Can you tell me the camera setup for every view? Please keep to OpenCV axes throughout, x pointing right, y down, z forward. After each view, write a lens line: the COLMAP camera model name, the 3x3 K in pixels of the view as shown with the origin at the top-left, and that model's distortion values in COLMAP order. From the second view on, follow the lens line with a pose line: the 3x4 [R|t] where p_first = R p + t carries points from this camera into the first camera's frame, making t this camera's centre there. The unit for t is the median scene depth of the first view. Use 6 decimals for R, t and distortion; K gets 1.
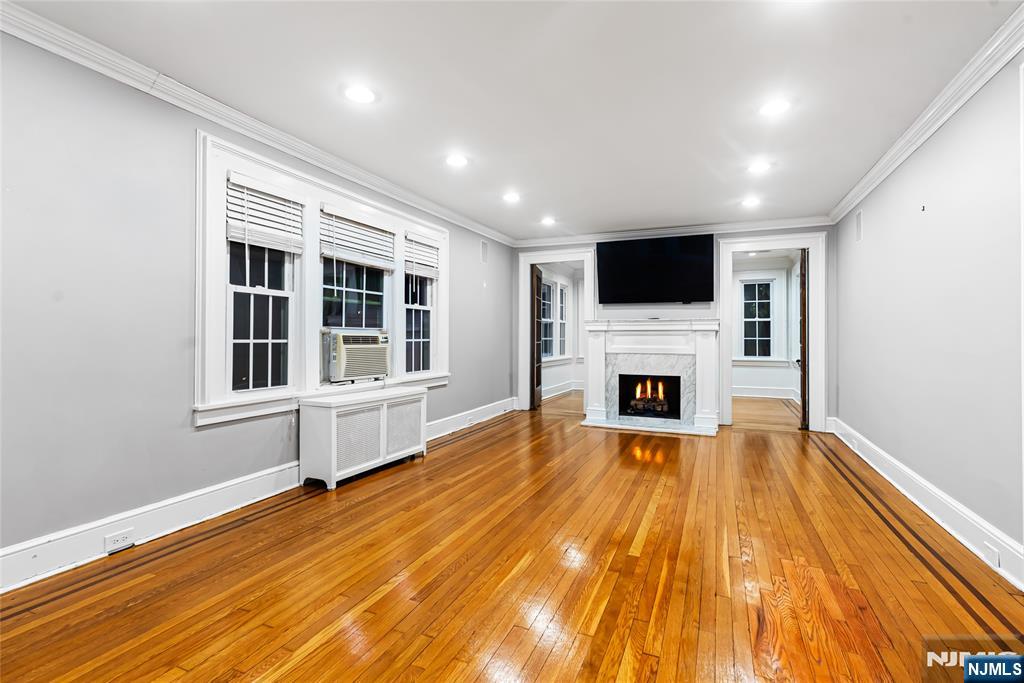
lens RADIAL K [[469.0, 0, 515.8], [0, 469.0, 337.0], [0, 0, 1]] dist [-0.003660, -0.000190]
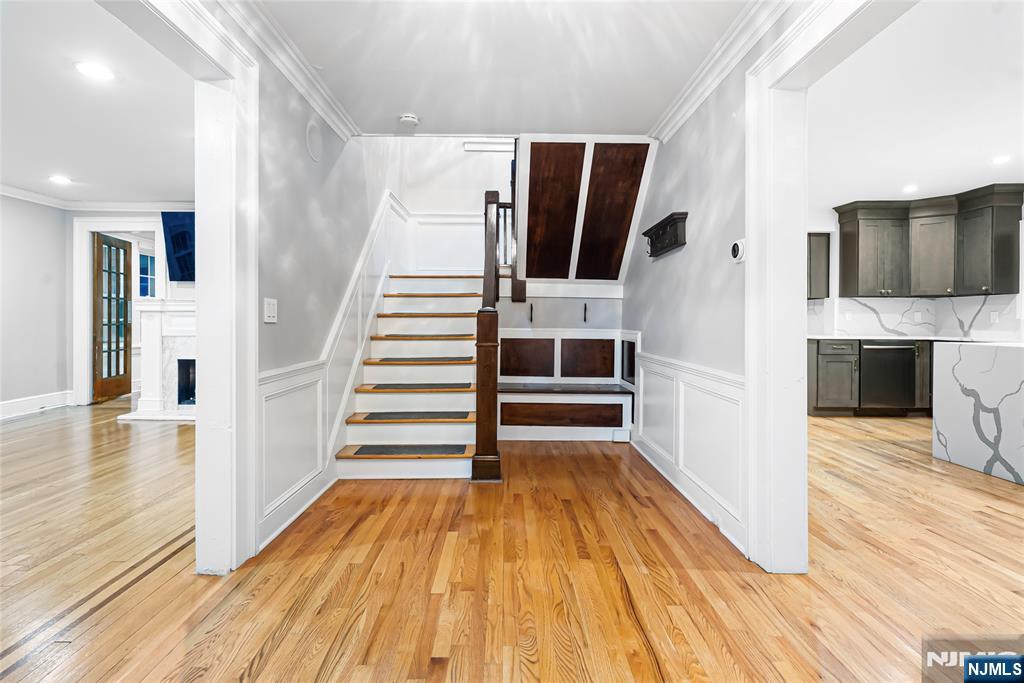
lens RADIAL K [[475.1, 0, 507.7], [0, 475.1, 322.3], [0, 0, 1]] dist [-0.001704, -0.000184]
pose [[0.915510, -0.005455, 0.402258, 0.555748], [0.001768, 0.999953, 0.009538, 0.000246], [-0.402291, -0.008021, 0.915477, -0.121494]]
